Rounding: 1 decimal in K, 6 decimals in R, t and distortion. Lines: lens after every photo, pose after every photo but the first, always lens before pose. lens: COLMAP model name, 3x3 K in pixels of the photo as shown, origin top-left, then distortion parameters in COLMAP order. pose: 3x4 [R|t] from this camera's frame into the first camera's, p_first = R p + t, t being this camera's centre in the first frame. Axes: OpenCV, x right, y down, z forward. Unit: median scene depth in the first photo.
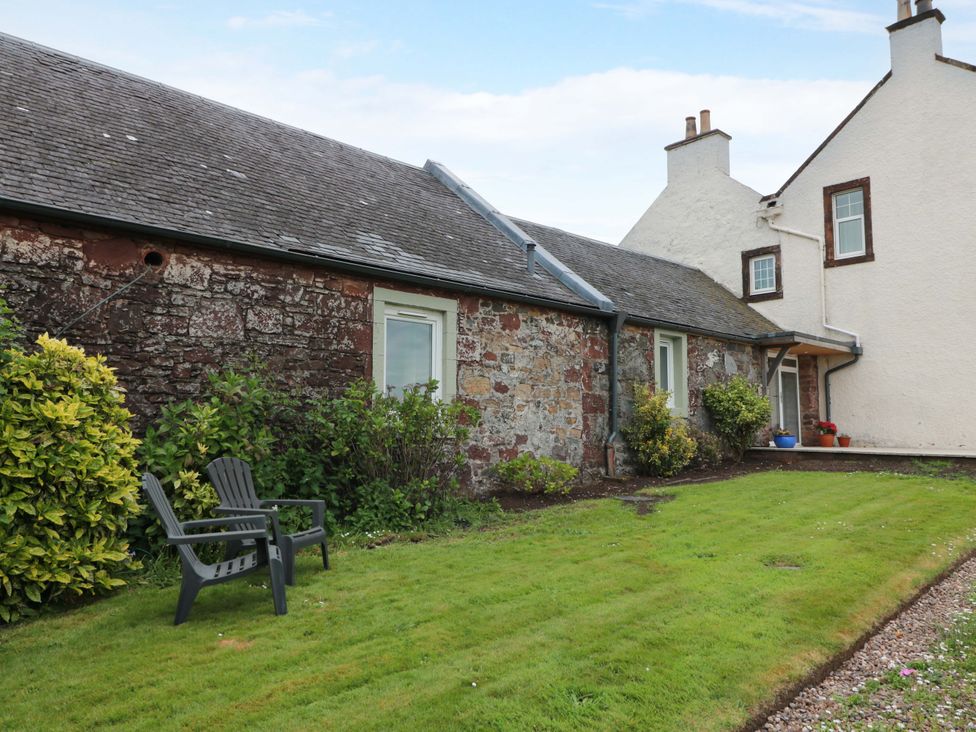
lens RADIAL K [[707.8, 0, 487.7], [0, 707.8, 362.3], [0, 0, 1]] dist [0.002472, -0.006810]
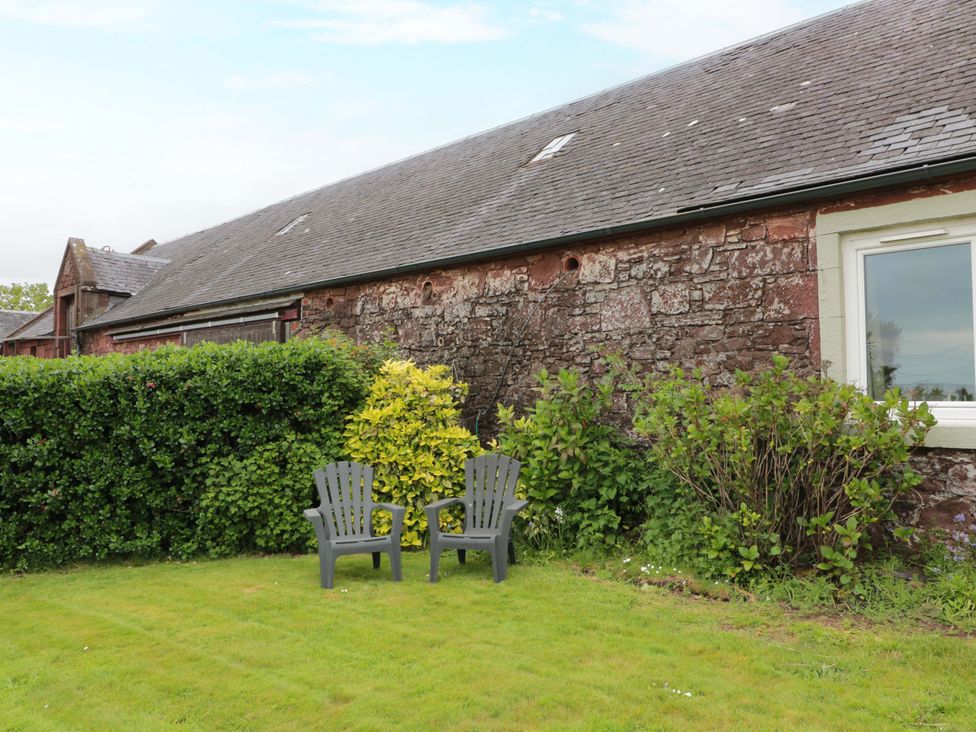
lens RADIAL K [[758.4, 0, 488.0], [0, 758.4, 366.0], [0, 0, 1]] dist [0.001223, -0.001866]
pose [[0.048464, -0.037024, -0.998138, 0.410640], [0.103582, 0.994111, -0.031846, 0.018943], [0.993439, -0.101846, 0.052014, 0.493005]]
